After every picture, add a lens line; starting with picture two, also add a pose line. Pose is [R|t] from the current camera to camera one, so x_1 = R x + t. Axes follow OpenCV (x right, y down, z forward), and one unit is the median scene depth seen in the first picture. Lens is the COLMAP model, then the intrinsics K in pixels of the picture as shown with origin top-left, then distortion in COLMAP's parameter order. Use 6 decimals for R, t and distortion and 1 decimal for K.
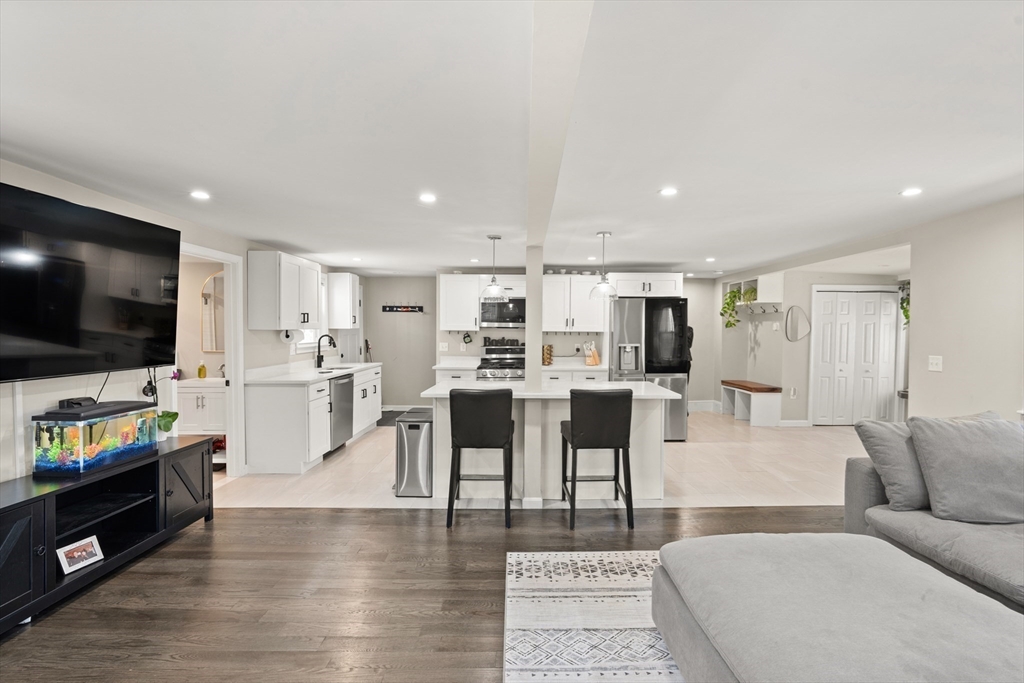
lens RADIAL K [[470.5, 0, 502.7], [0, 470.5, 334.9], [0, 0, 1]] dist [-0.012148, 0.000792]
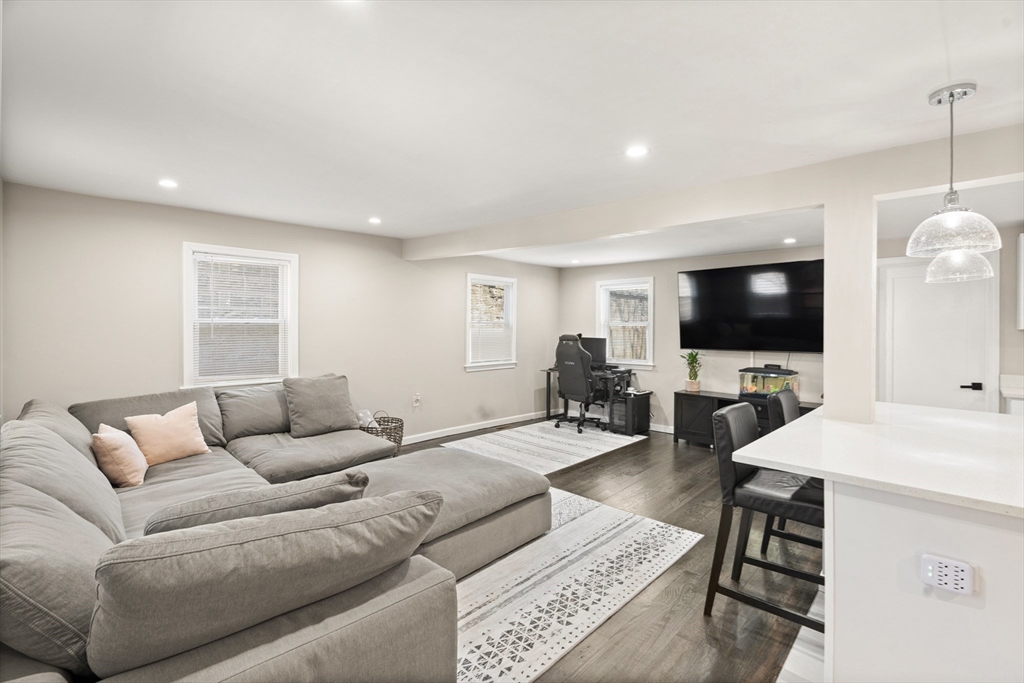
lens RADIAL K [[470.5, 0, 520.4], [0, 470.5, 334.0], [0, 0, 1]] dist [-0.012148, 0.000792]
pose [[-0.671451, -0.002176, -0.741046, 1.061033], [-0.017874, 0.999752, 0.013260, 0.006974], [0.740834, 0.022149, -0.671323, 1.387248]]
